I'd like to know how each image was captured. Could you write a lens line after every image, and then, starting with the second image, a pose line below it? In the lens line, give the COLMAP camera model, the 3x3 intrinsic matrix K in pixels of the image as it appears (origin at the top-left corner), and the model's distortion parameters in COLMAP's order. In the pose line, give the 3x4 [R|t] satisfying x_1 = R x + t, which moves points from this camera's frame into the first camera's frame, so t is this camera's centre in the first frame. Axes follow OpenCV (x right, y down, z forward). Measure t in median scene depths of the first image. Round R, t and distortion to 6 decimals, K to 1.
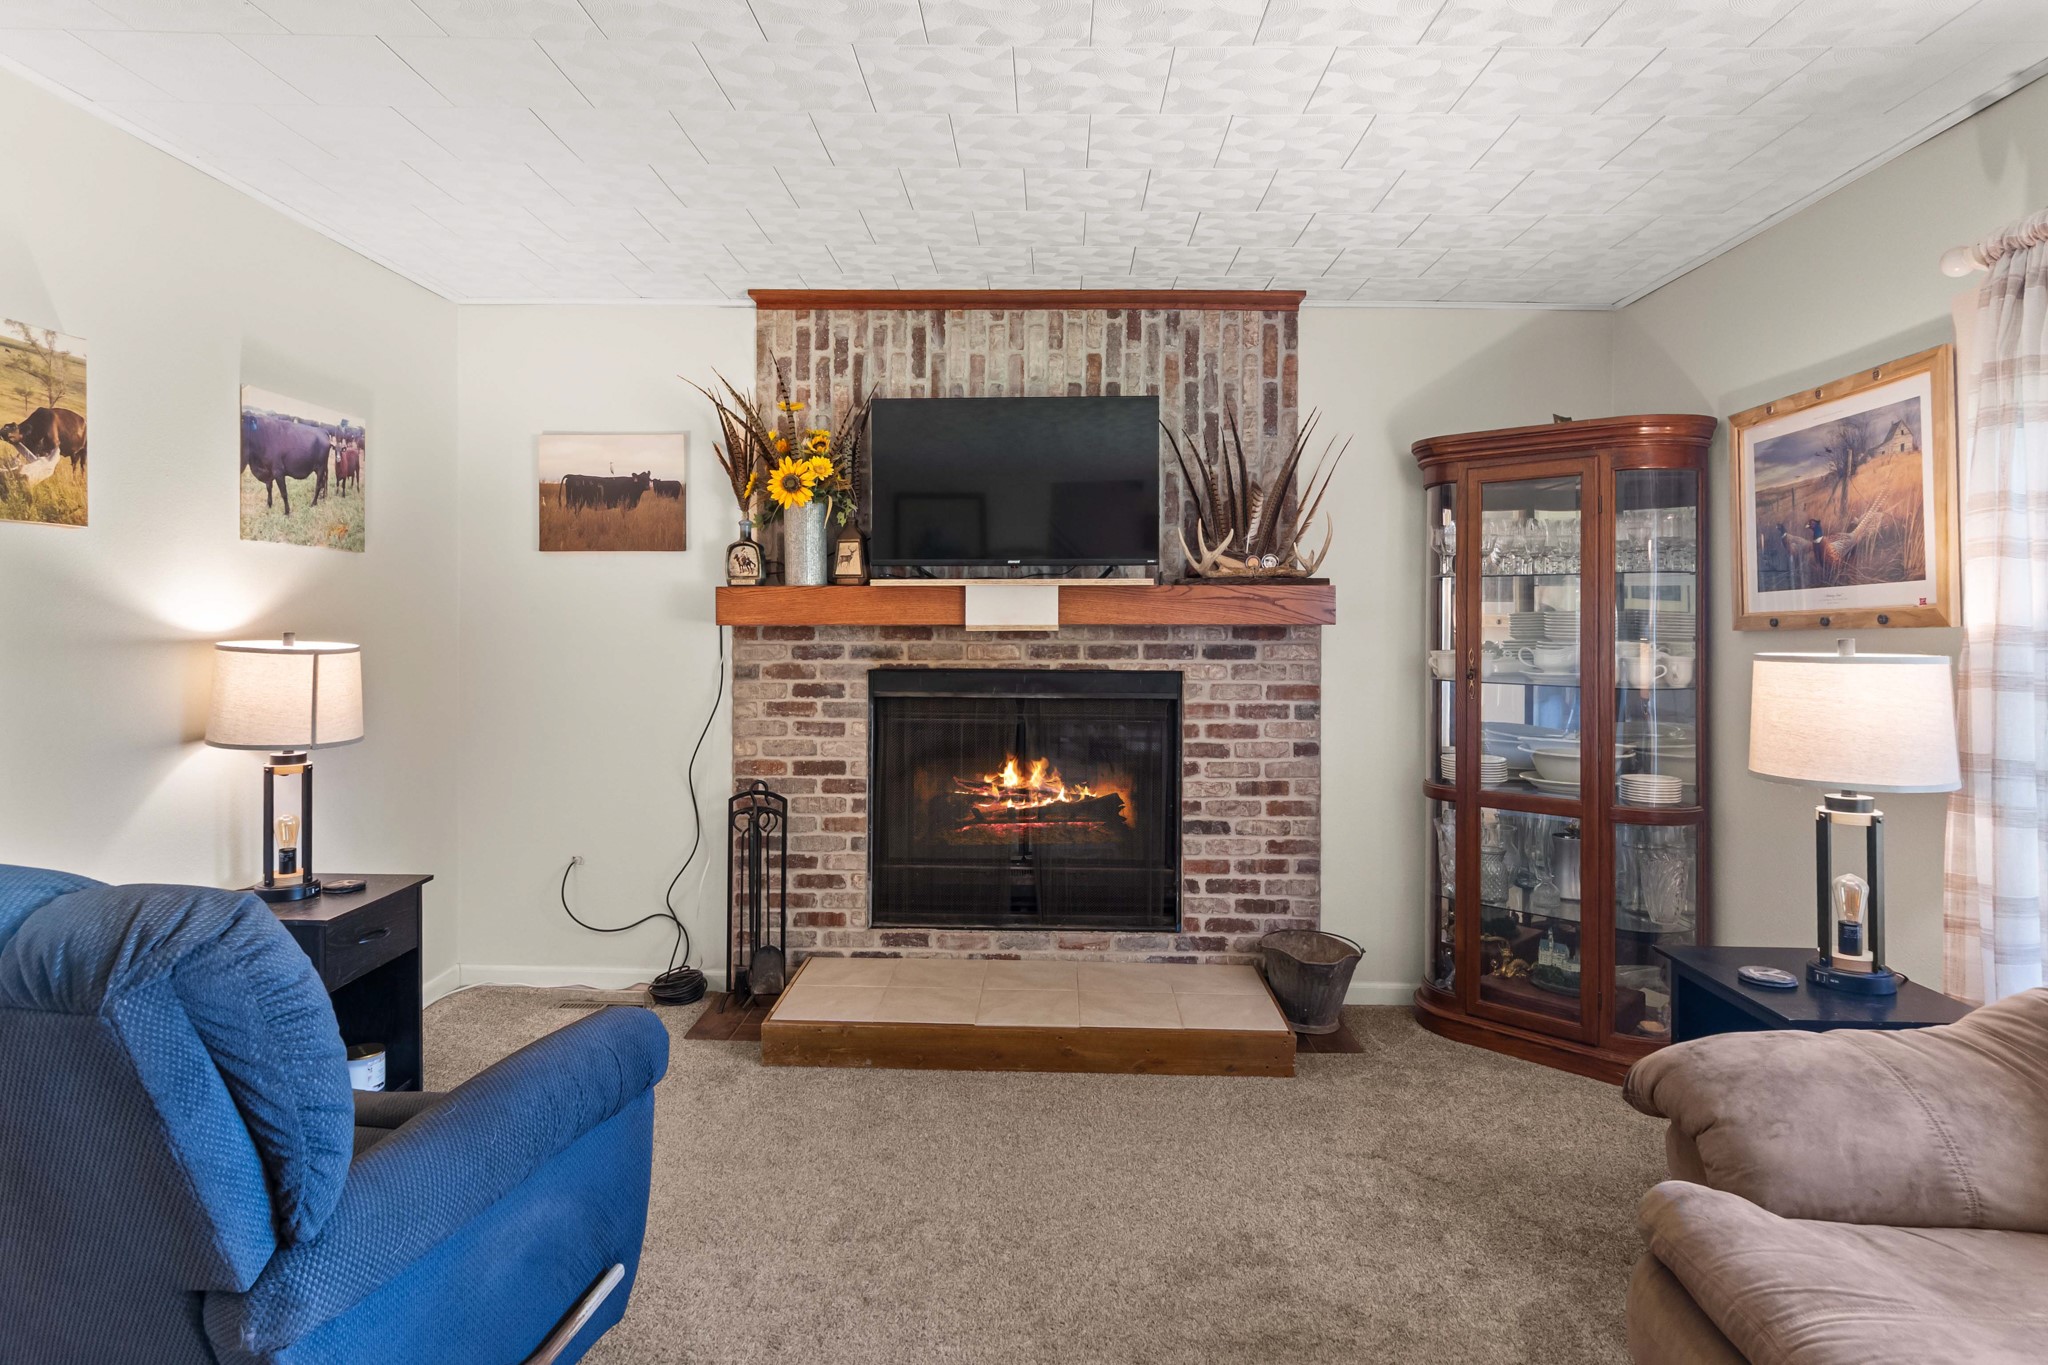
lens RADIAL K [[1193.4, 0, 1051.2], [0, 1193.4, 614.6], [0, 0, 1]] dist [0.001354, -0.001005]
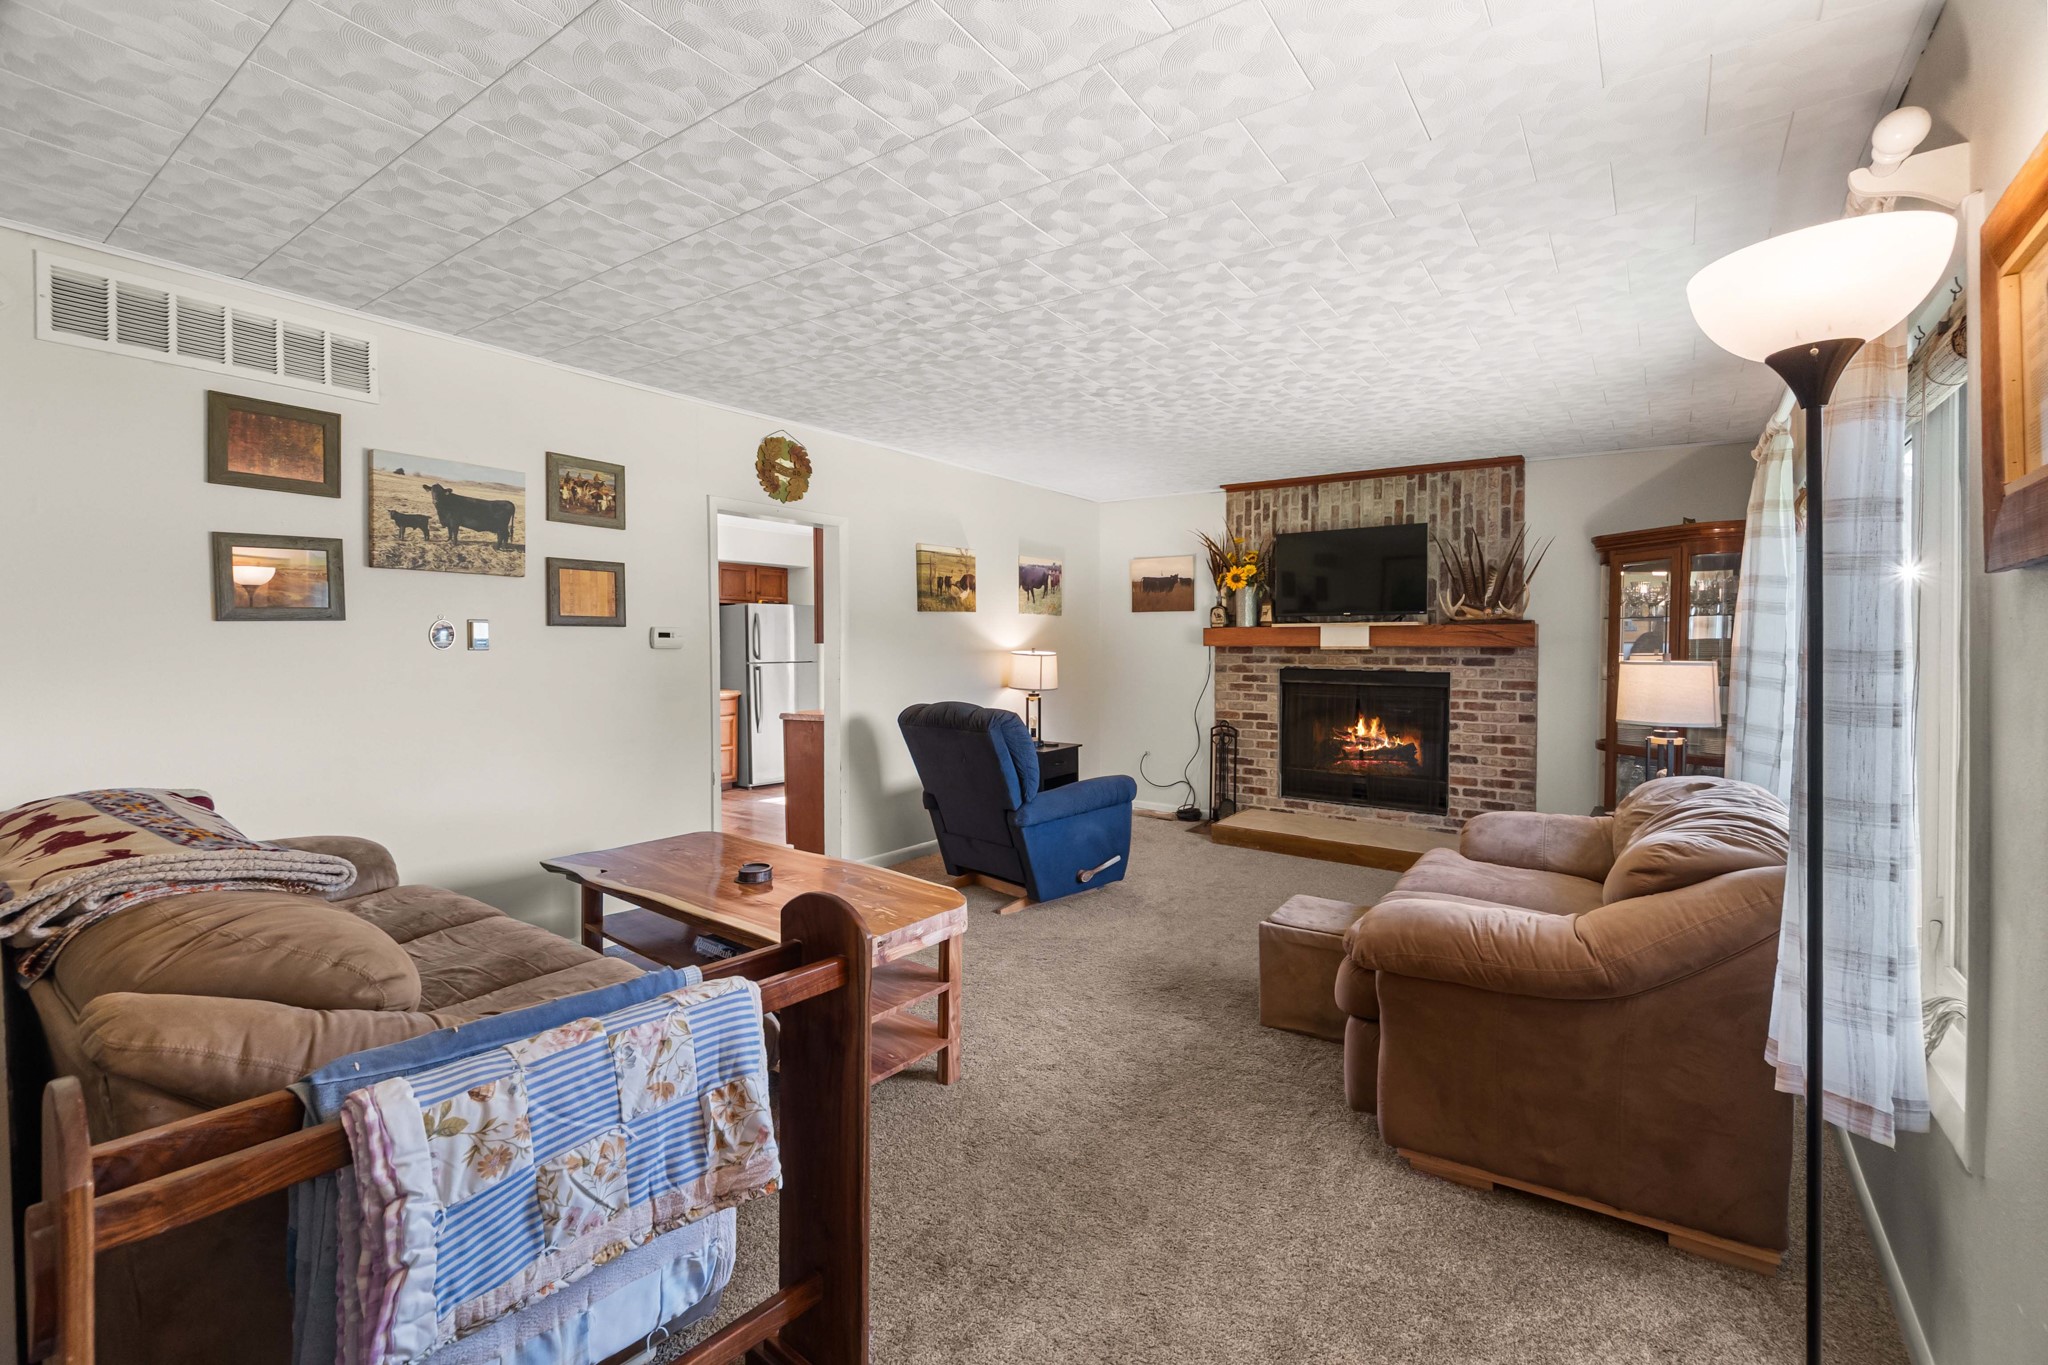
lens RADIAL K [[901.4, 0, 1009.5], [0, 901.4, 648.6], [0, 0, 1]] dist [-0.001623, -0.000117]
pose [[0.815023, 0.004177, -0.579413, 0.358164], [0.002069, 0.999947, 0.010119, -0.003407], [0.579424, -0.009446, 0.814971, -0.498044]]
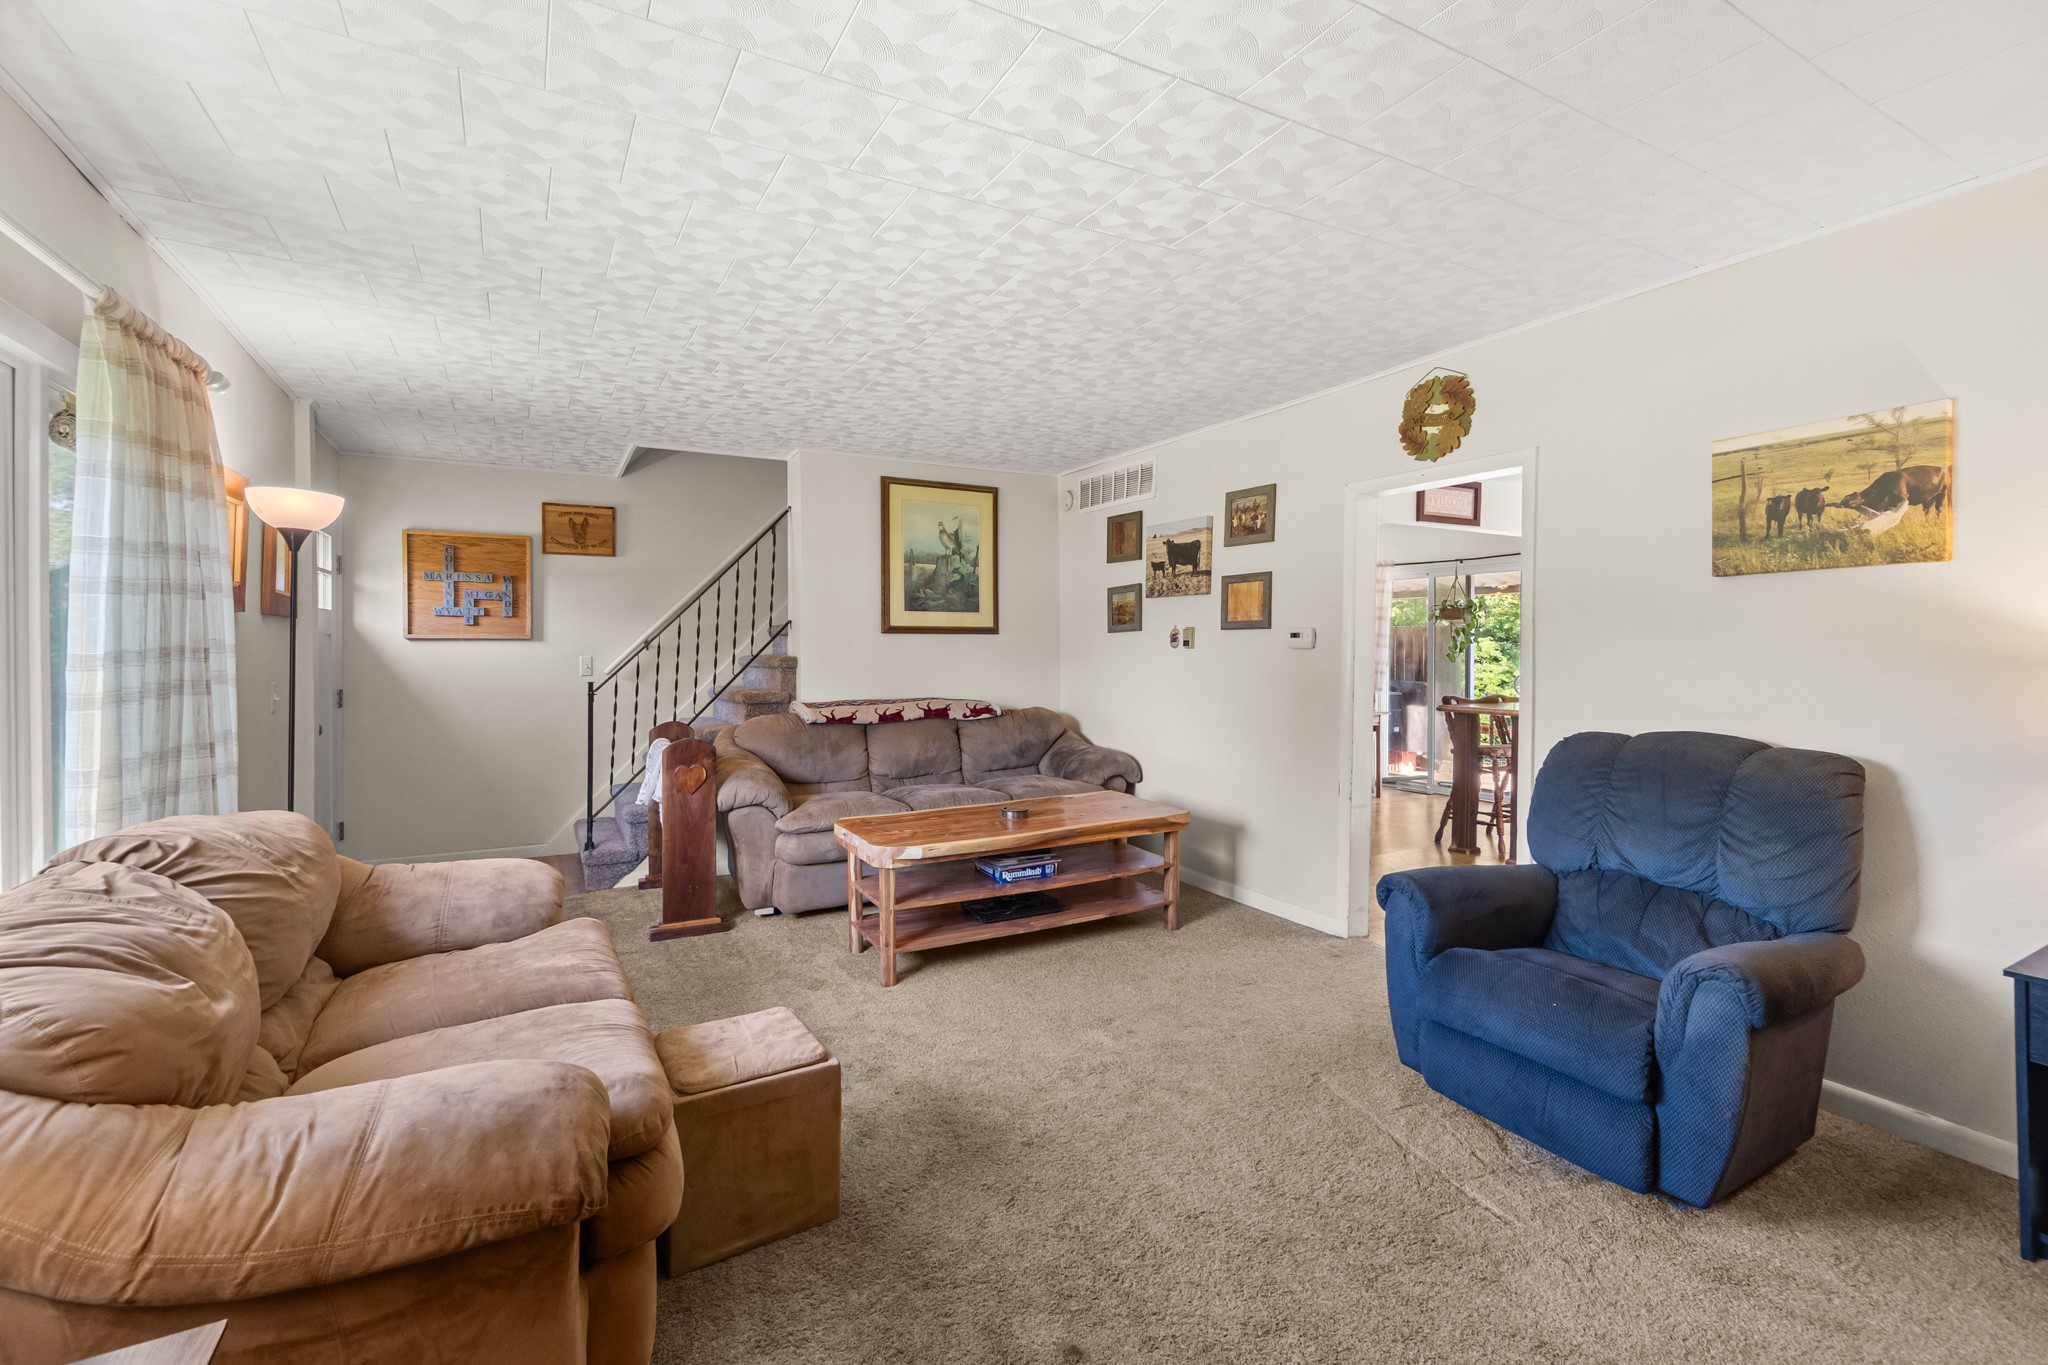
lens RADIAL K [[901.4, 0, 1040.1], [0, 901.4, 632.8], [0, 0, 1]] dist [-0.001623, -0.000117]
pose [[-0.861089, 0.011358, -0.508328, 0.251204], [0.019372, 0.999757, -0.010477, -0.006403], [0.508085, -0.018869, -0.861100, 0.822073]]
